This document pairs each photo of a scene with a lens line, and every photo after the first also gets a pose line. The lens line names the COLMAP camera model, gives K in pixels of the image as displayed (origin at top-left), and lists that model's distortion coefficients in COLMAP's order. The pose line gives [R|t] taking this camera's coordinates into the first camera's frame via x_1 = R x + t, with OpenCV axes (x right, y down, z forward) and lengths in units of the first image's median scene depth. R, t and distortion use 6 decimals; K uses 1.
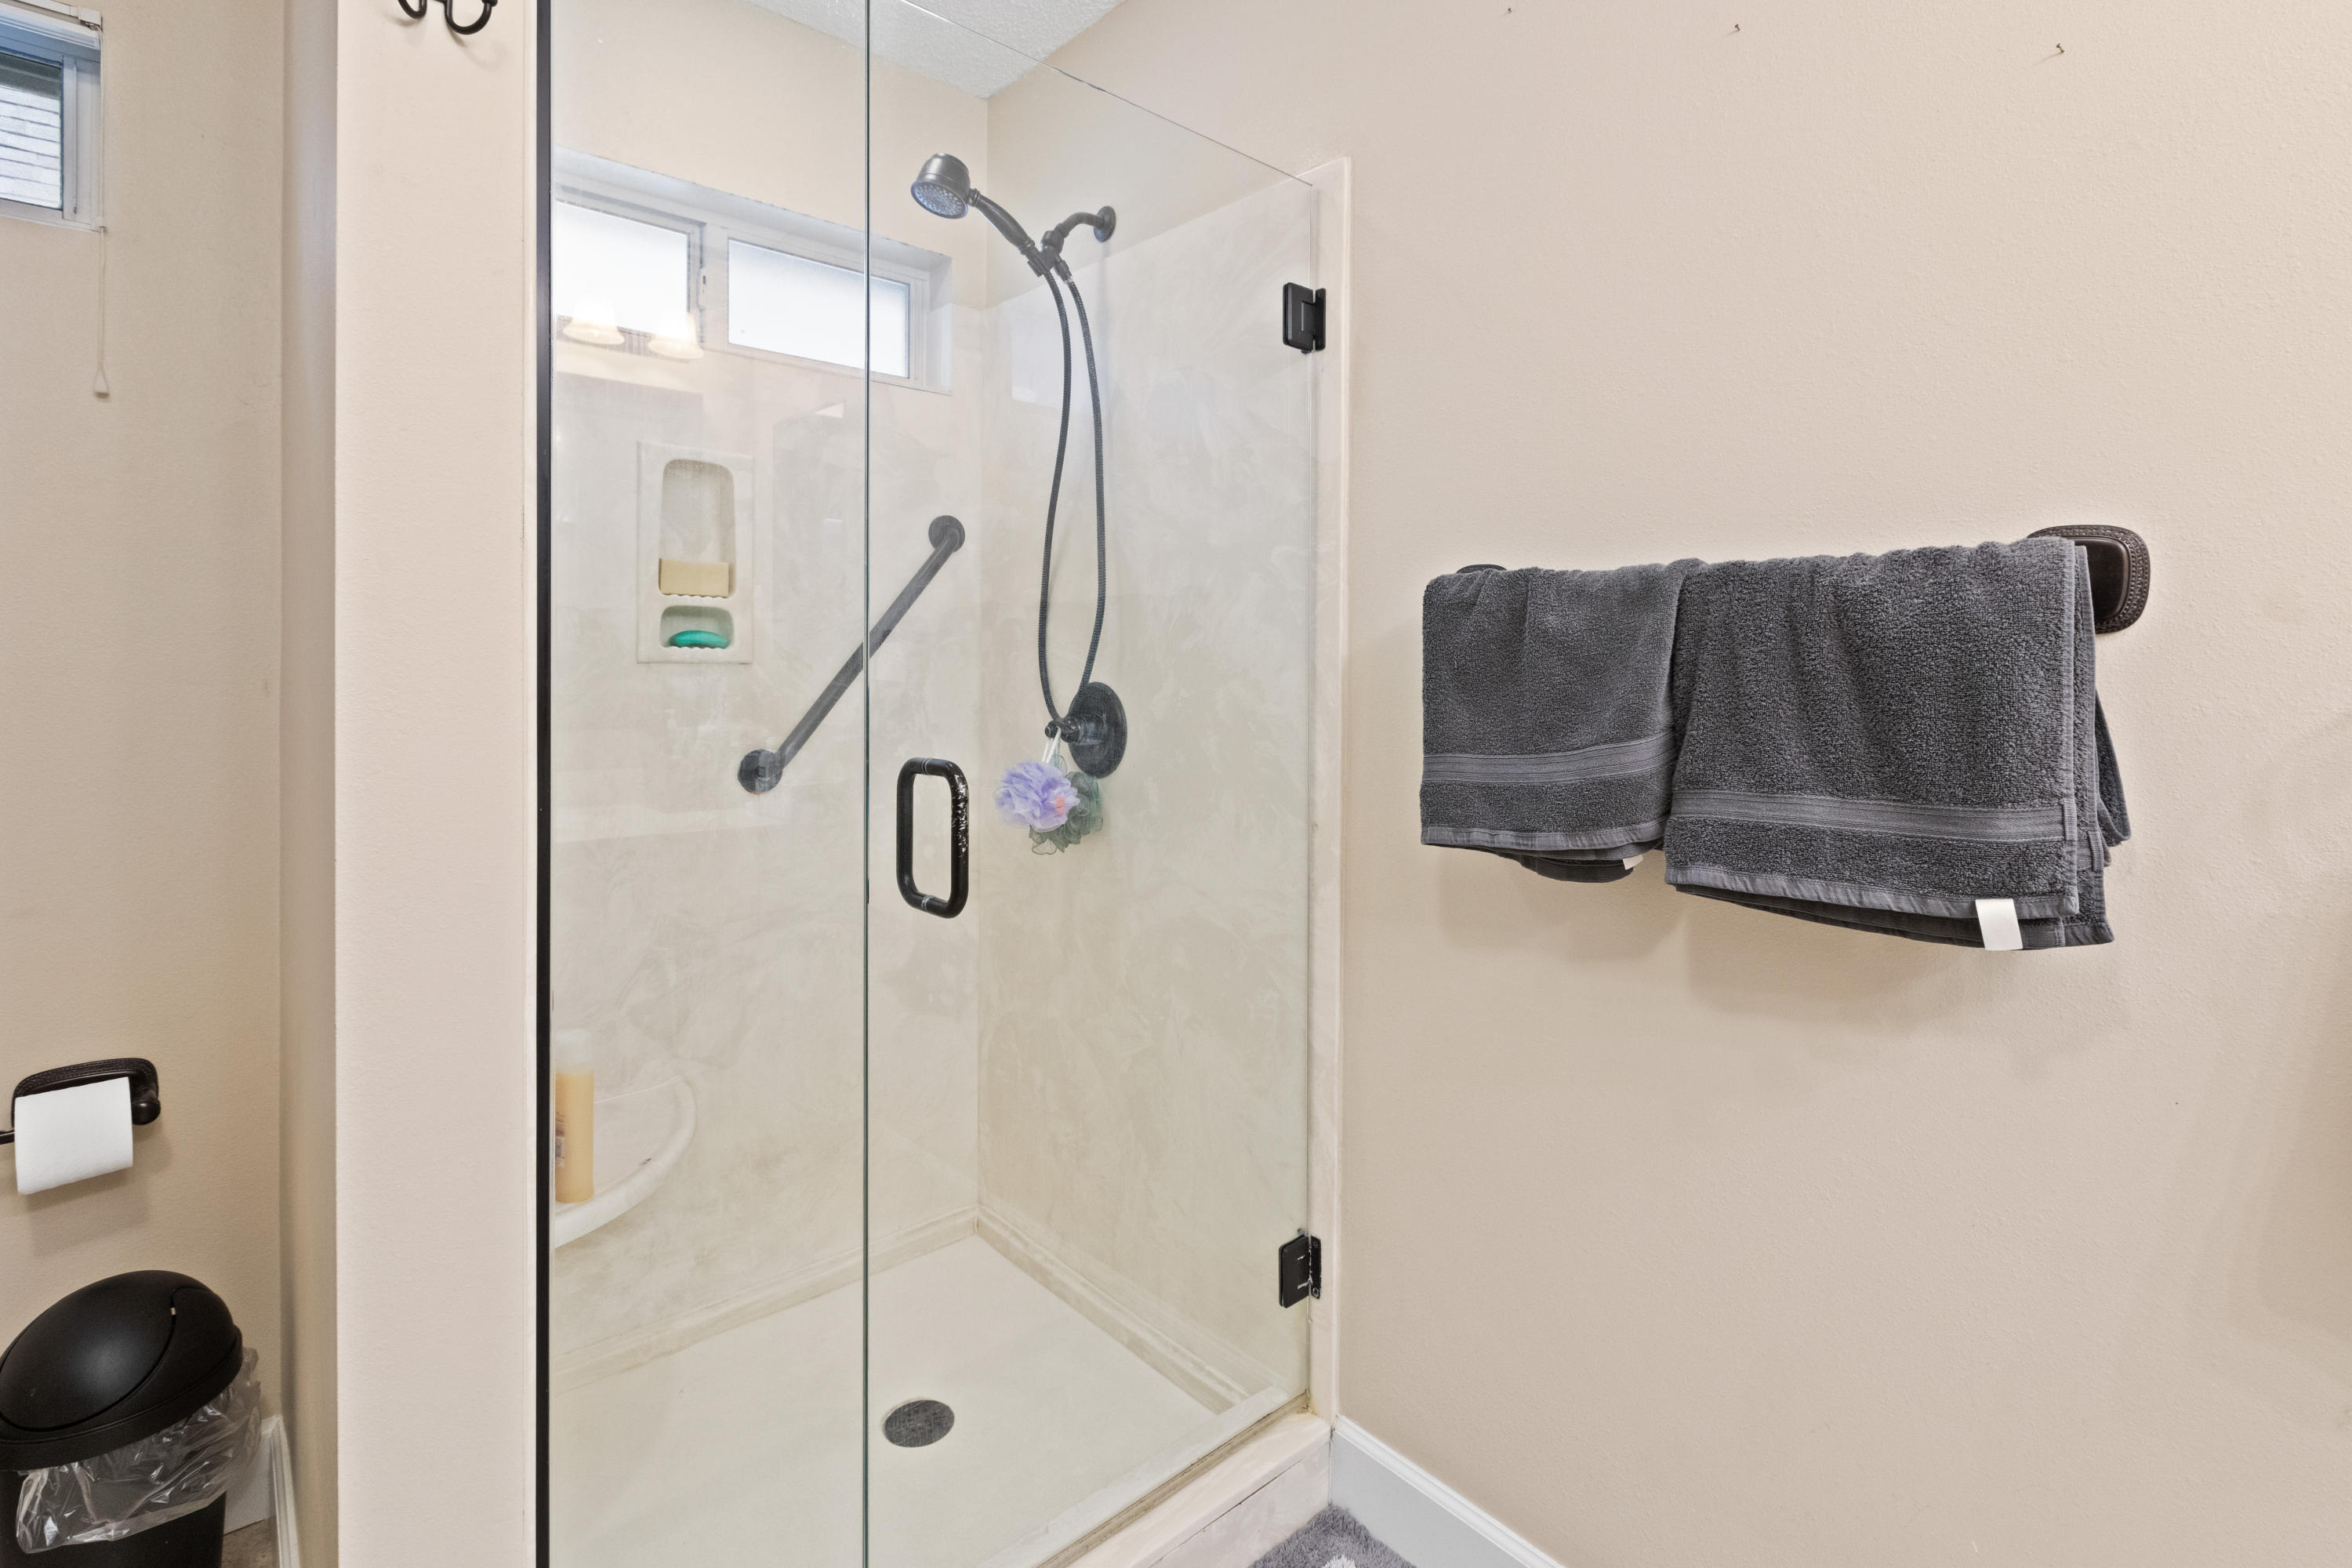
lens RADIAL K [[1081.4, 0, 1185.4], [0, 1081.4, 679.9], [0, 0, 1]] dist [-0.001592, -0.000839]
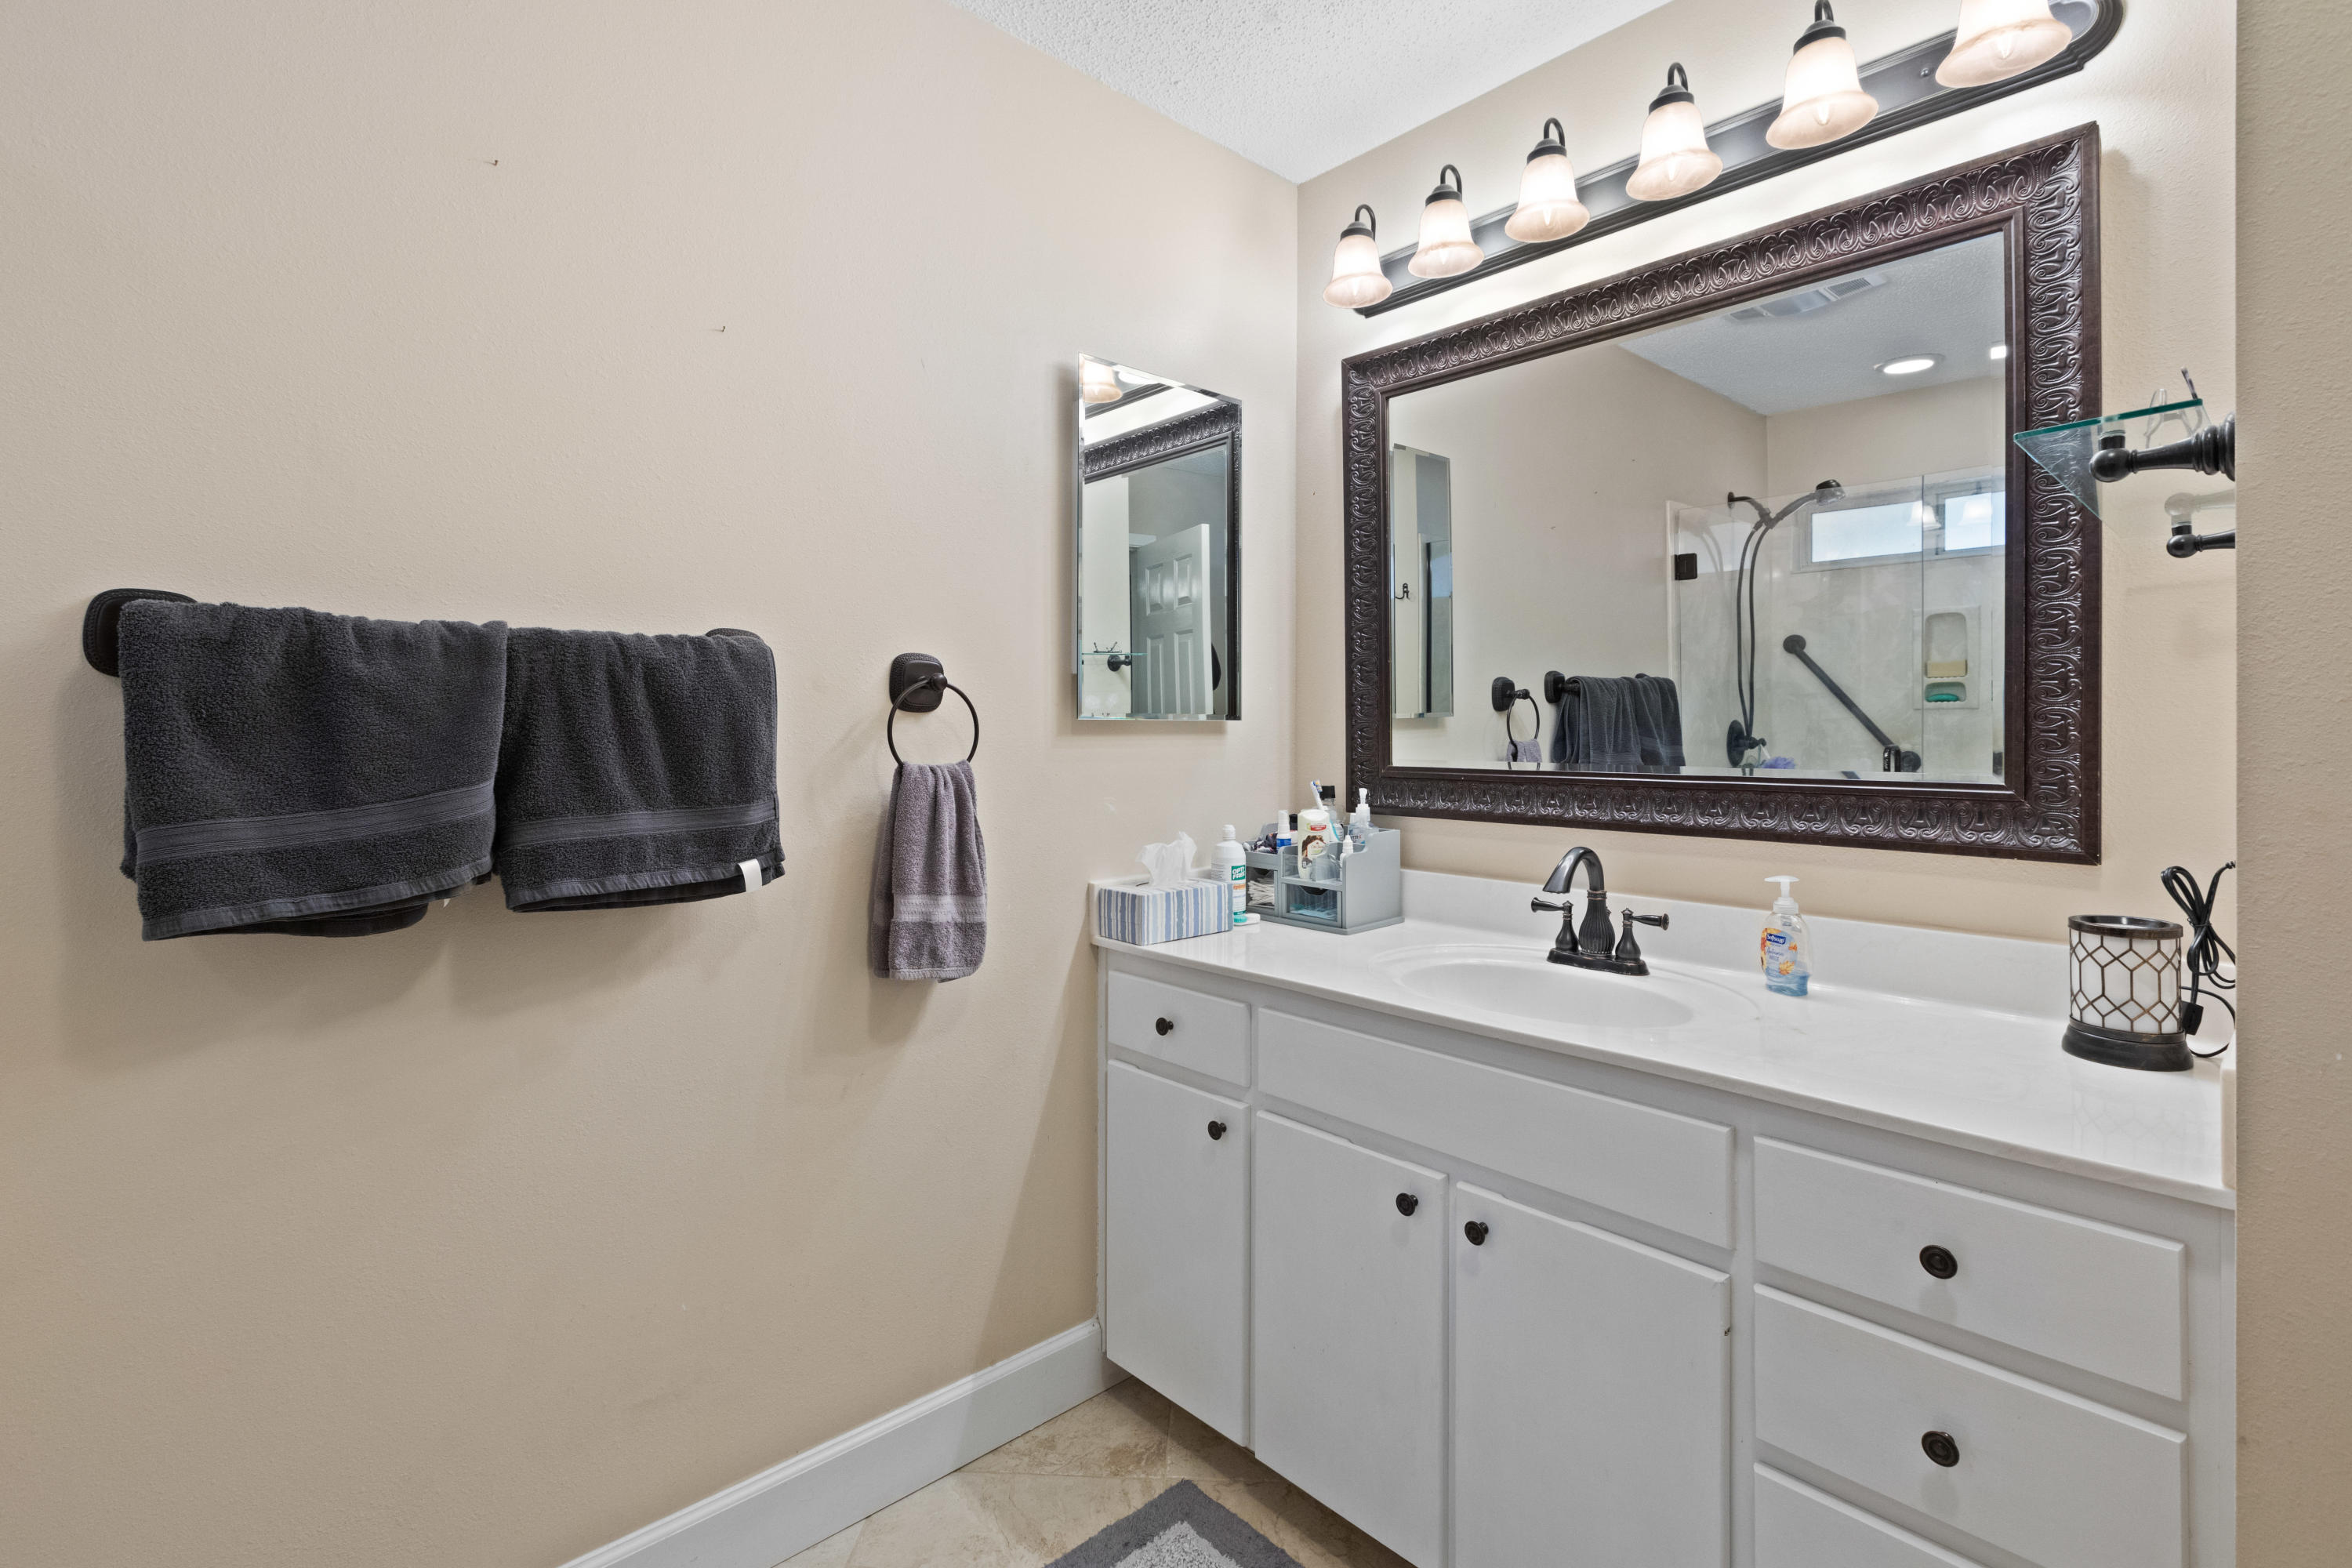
lens RADIAL K [[1083.6, 0, 1169.1], [0, 1083.6, 716.6], [0, 0, 1]] dist [-0.000149, -0.000145]
pose [[-0.009360, -0.005338, 0.999942, -0.727823], [0.008537, 0.999949, 0.005417, -0.012303], [-0.999920, 0.008587, -0.009314, 0.325200]]
